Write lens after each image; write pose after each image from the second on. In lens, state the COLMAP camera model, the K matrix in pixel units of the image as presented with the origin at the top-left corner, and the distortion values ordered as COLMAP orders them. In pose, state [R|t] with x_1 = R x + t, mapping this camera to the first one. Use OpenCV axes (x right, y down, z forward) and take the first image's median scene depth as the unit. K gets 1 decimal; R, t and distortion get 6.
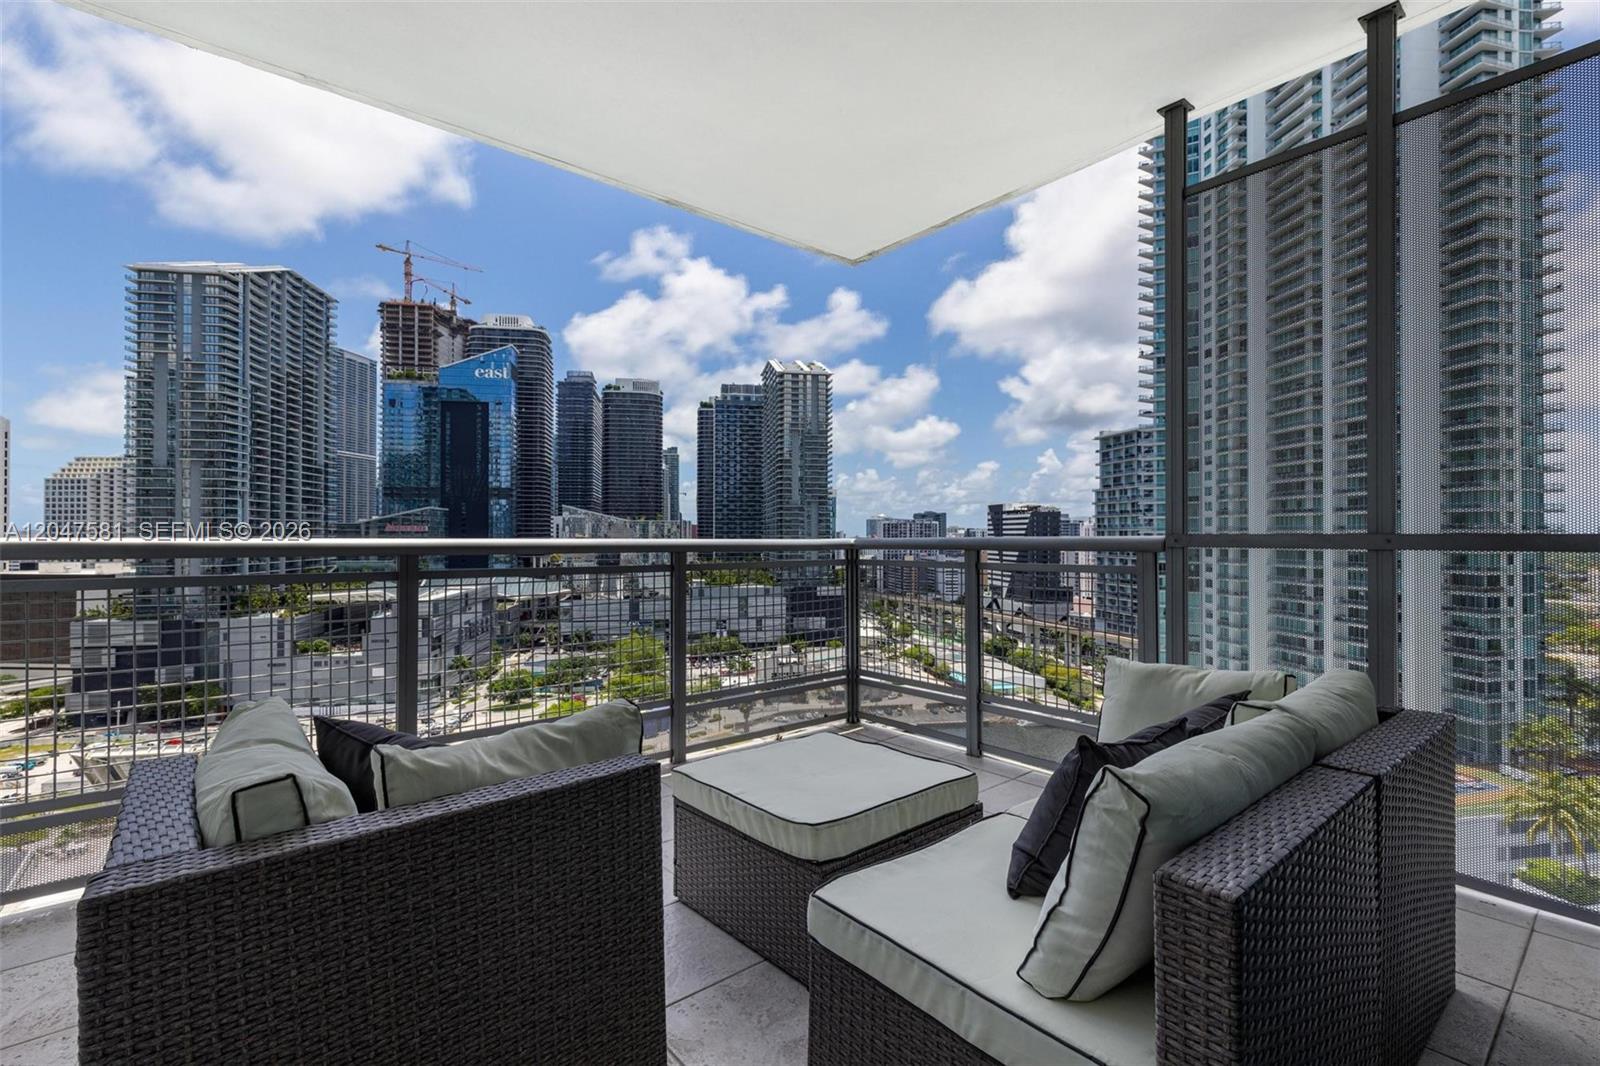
lens RADIAL K [[719.0, 0, 803.9], [0, 719.0, 531.1], [0, 0, 1]] dist [0.002741, -0.001016]
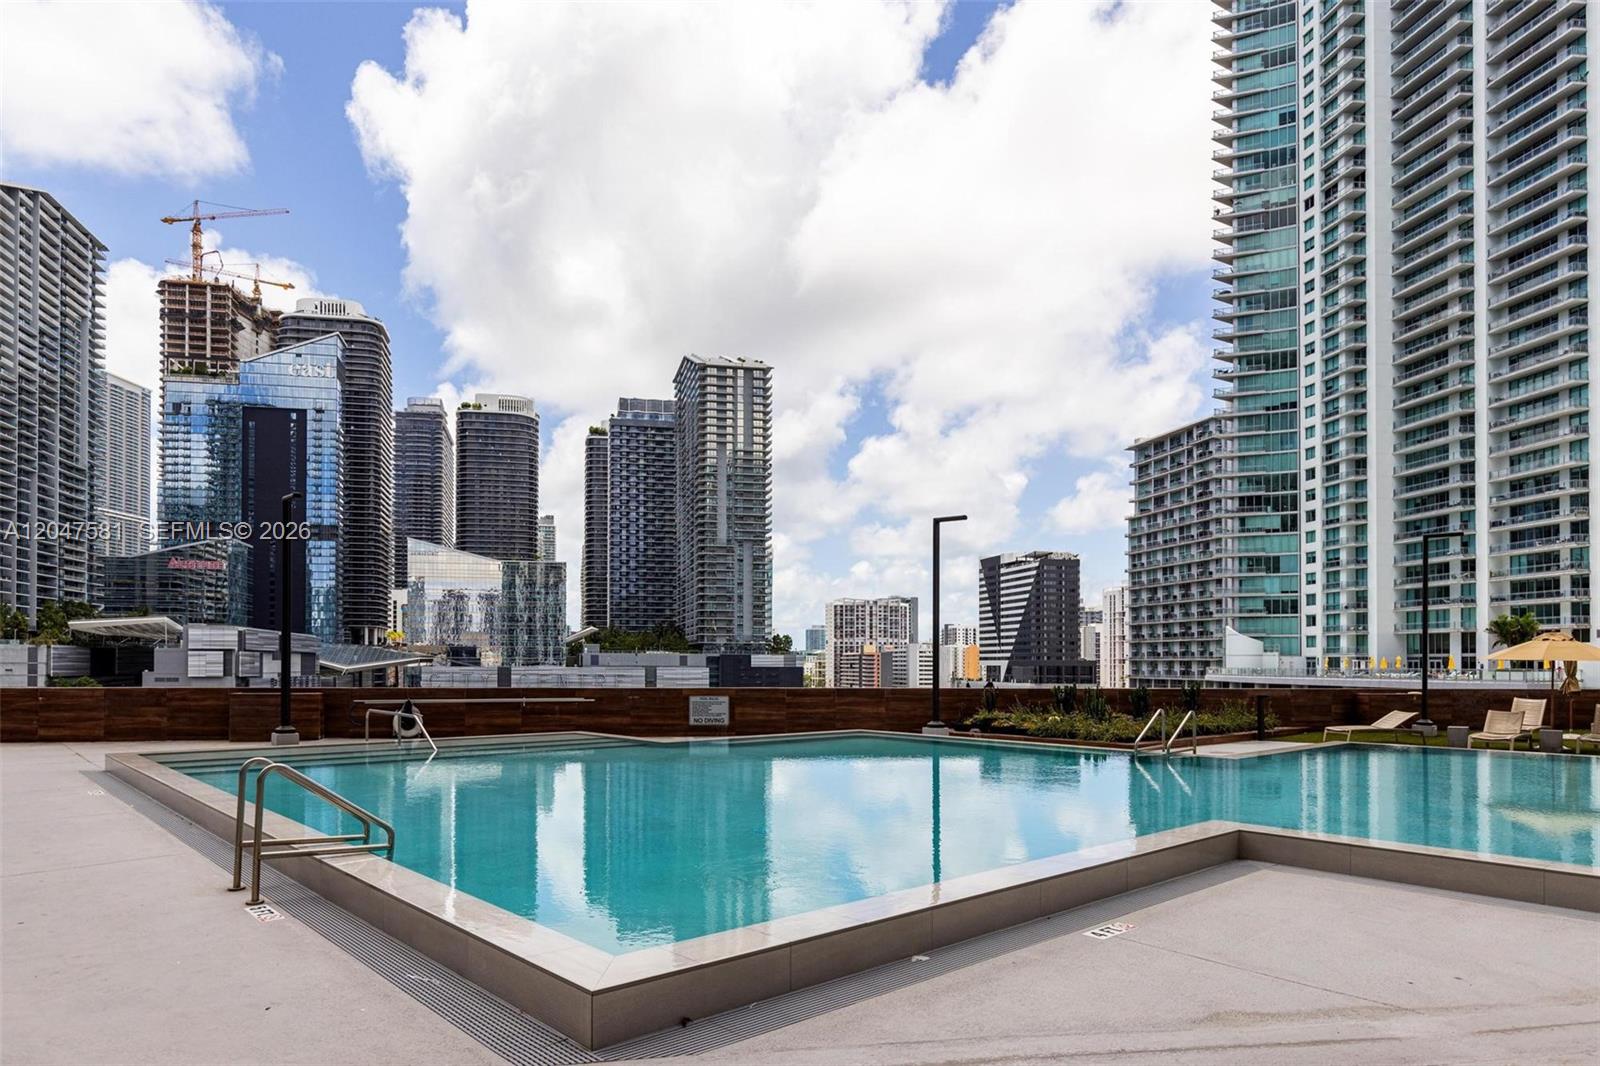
lens RADIAL K [[969.2, 0, 715.9], [0, 969.2, 657.0], [0, 0, 1]] dist [0.004080, 0.001326]
pose [[0.999999, 0.000956, -0.001362, -0.025195], [-0.000968, 0.999960, -0.008931, 0.138069], [0.001353, 0.008932, 0.999959, 0.006415]]
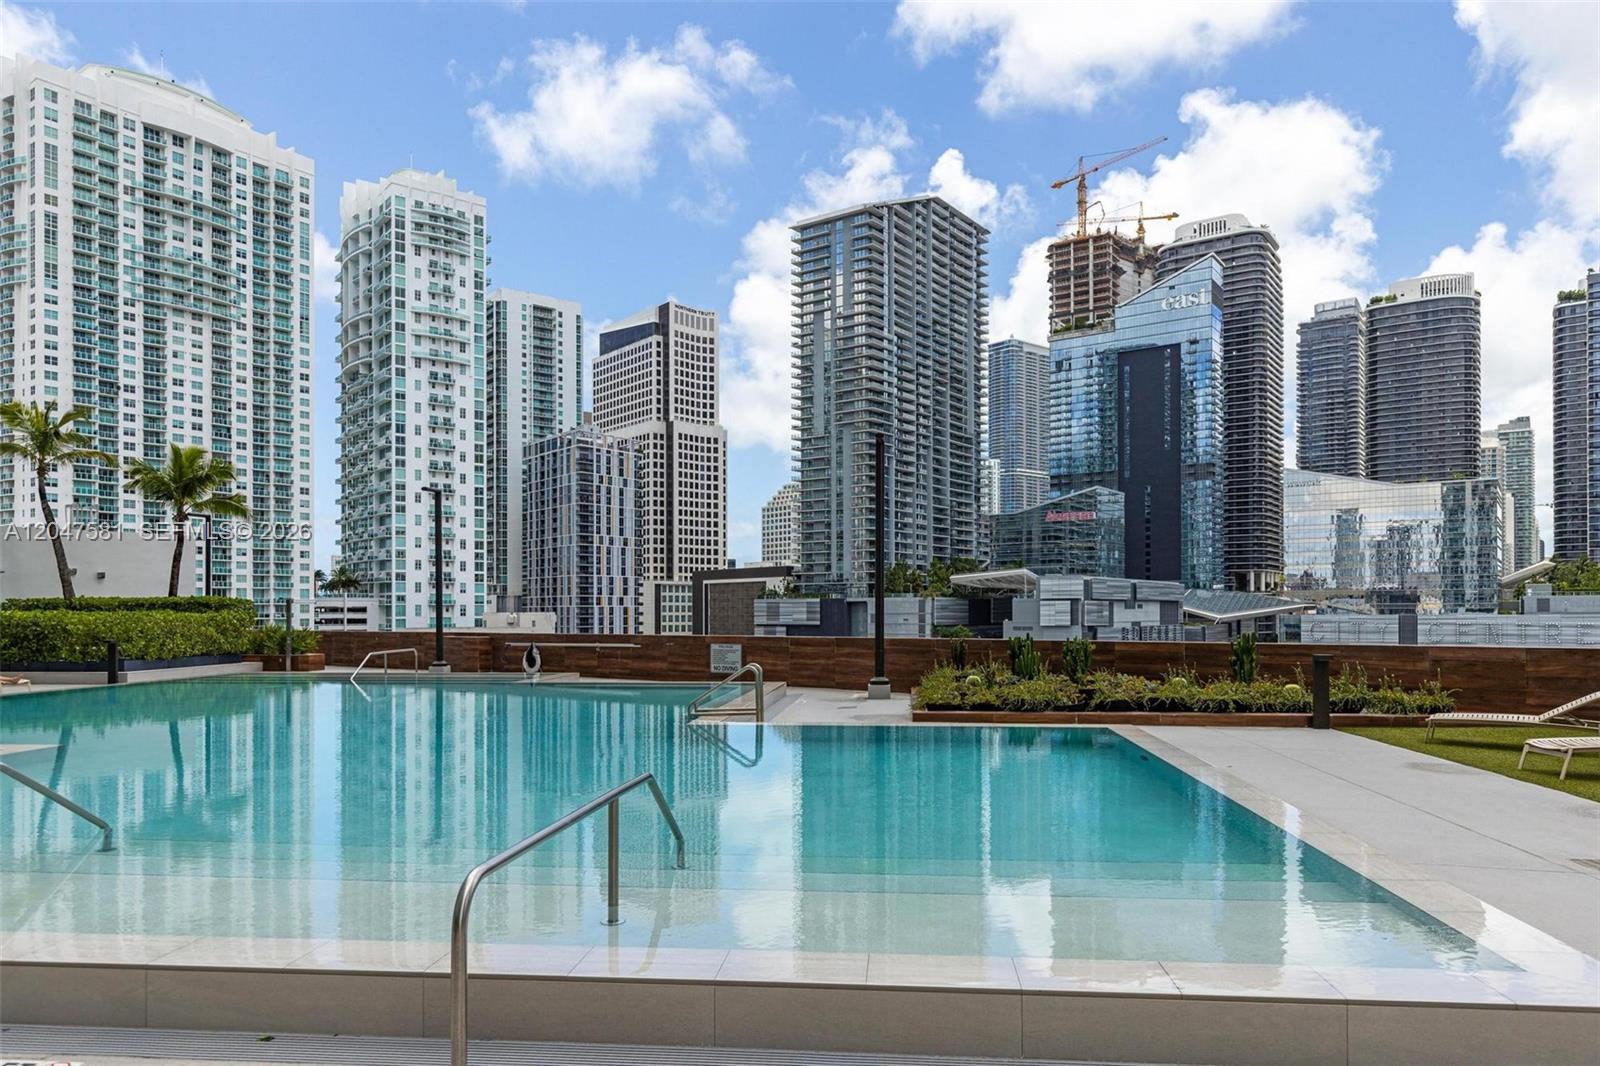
lens RADIAL K [[1049.1, 0, 803.5], [0, 1049.1, 617.4], [0, 0, 1]] dist [0.004356, -0.002807]
pose [[0.699472, -0.002038, -0.714657, 0.056849], [0.004631, 0.999988, 0.001680, 0.138280], [0.714645, -0.004485, 0.699473, 0.035756]]
